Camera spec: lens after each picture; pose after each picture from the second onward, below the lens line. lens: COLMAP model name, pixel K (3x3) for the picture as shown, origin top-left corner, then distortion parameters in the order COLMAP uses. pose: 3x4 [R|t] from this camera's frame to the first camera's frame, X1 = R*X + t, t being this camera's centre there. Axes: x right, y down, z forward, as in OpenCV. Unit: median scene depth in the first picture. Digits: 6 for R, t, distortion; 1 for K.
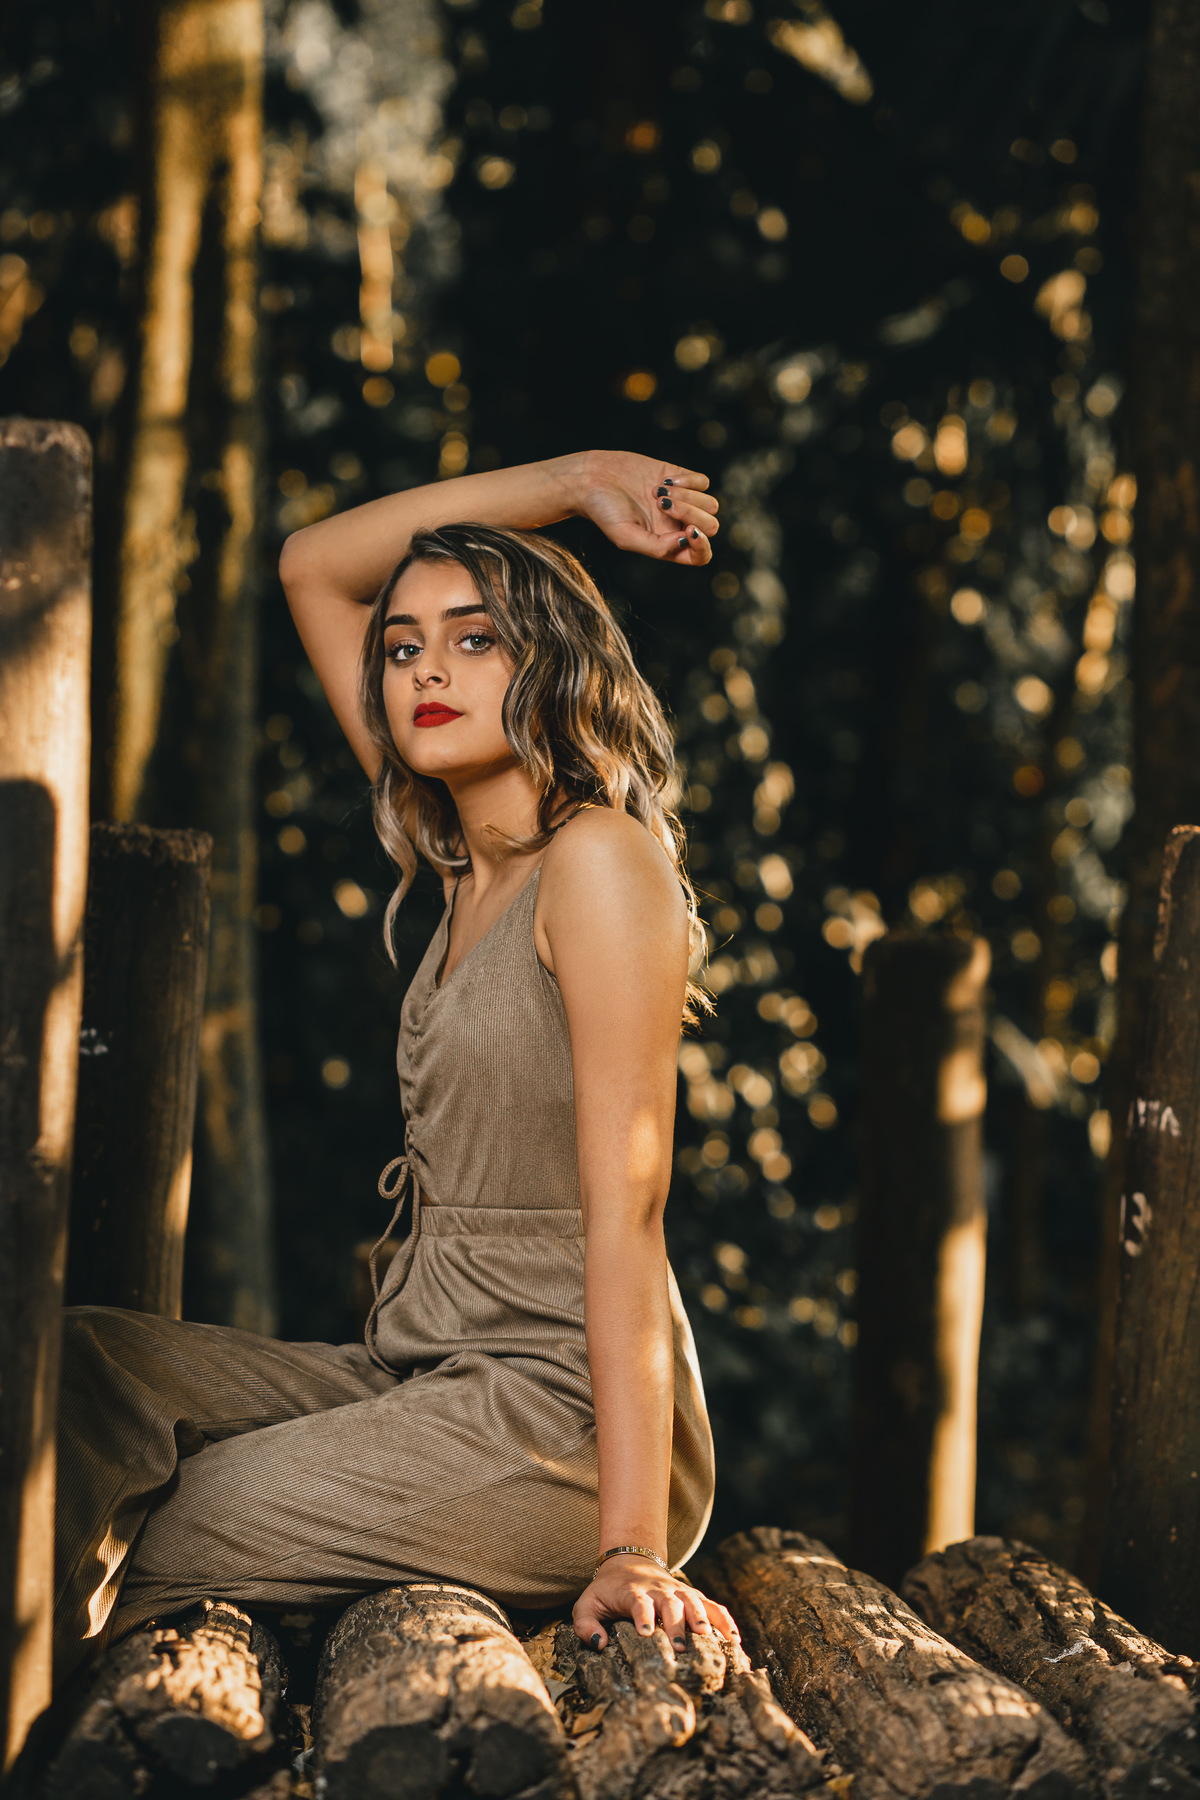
lens RADIAL K [[5121.8, 0, 600.0], [0, 5121.8, 900.0], [0, 0, 1]] dist [0.178321, -0.323126]
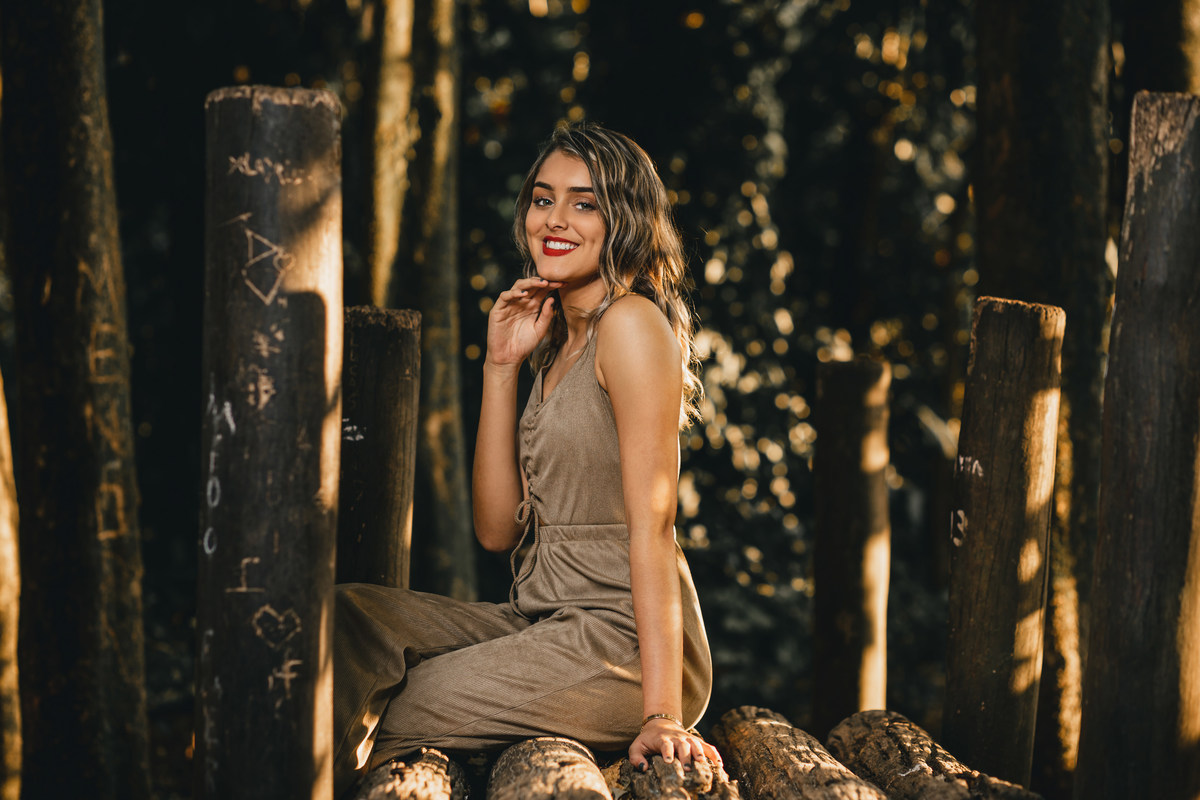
lens RADIAL K [[3414.6, 0, 600.6], [0, 3414.6, 435.5], [0, 0, 1]] dist [0.178321, -0.323126]
pose [[0.999184, -0.017551, -0.036390, 0.026513], [0.018710, 0.999321, 0.031756, -0.006799], [0.035808, -0.032411, 0.998833, -0.154275]]
